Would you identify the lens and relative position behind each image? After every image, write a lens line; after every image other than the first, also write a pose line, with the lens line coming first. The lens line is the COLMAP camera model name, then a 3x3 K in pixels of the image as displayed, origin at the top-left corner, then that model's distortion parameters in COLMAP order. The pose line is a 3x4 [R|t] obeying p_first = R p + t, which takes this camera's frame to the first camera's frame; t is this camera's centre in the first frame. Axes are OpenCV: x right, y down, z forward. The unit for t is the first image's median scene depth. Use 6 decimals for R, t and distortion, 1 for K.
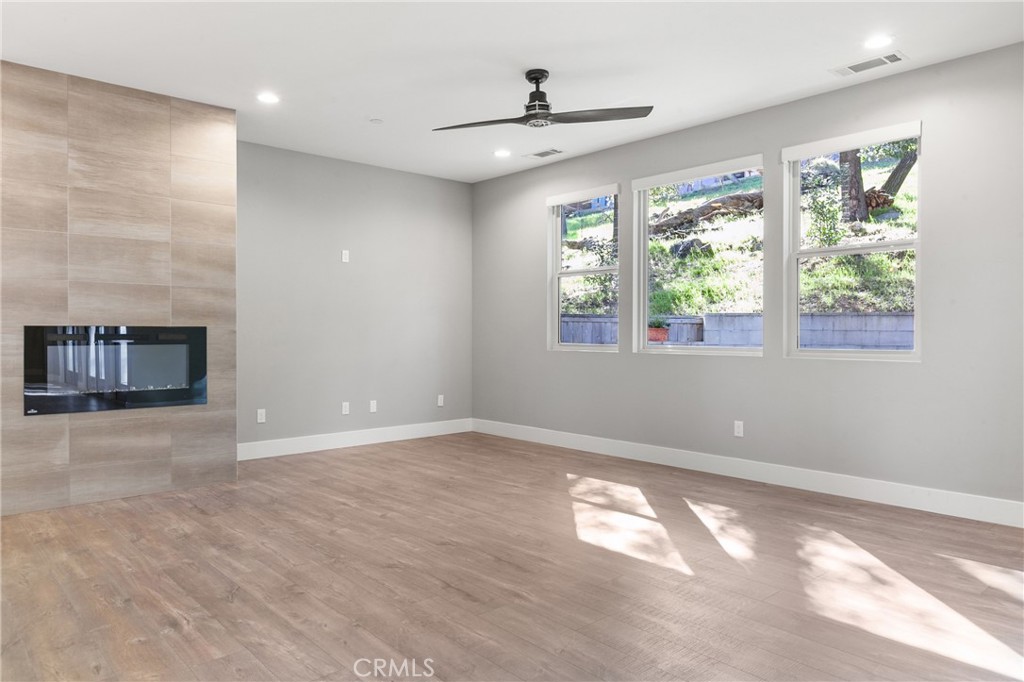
lens RADIAL K [[665.7, 0, 513.0], [0, 665.7, 339.4], [0, 0, 1]] dist [-0.000210, -0.003781]
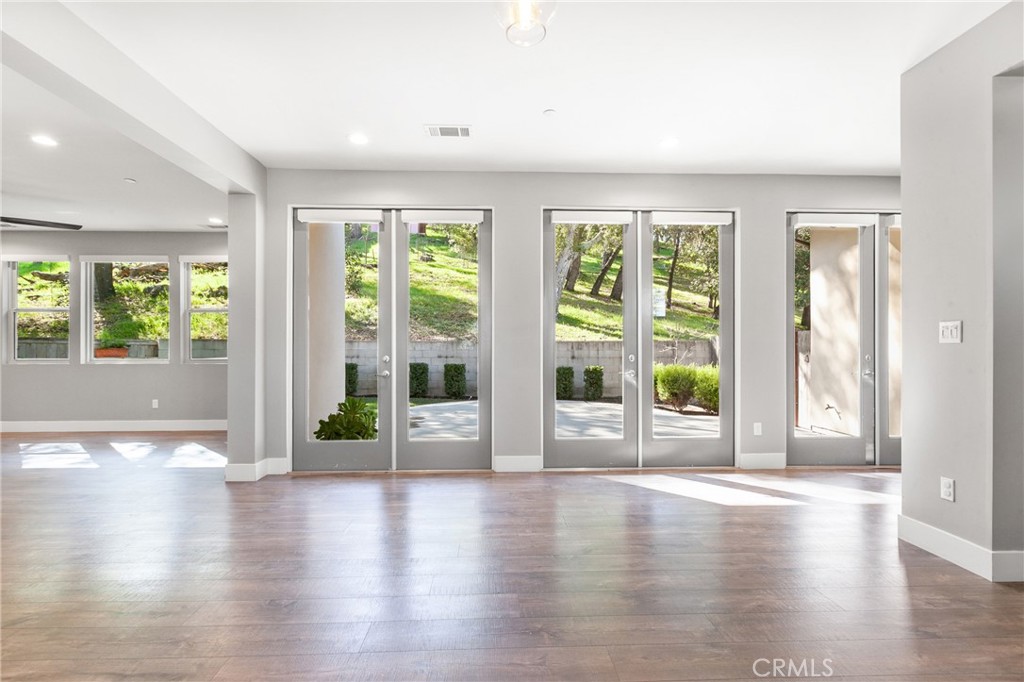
lens RADIAL K [[467.3, 0, 510.9], [0, 467.3, 350.9], [0, 0, 1]] dist [0.002347, 0.000202]
pose [[0.655224, -0.004319, 0.755422, 0.003524], [0.011143, 0.999930, -0.003947, 0.001906], [-0.755352, 0.011004, 0.655226, -0.223801]]
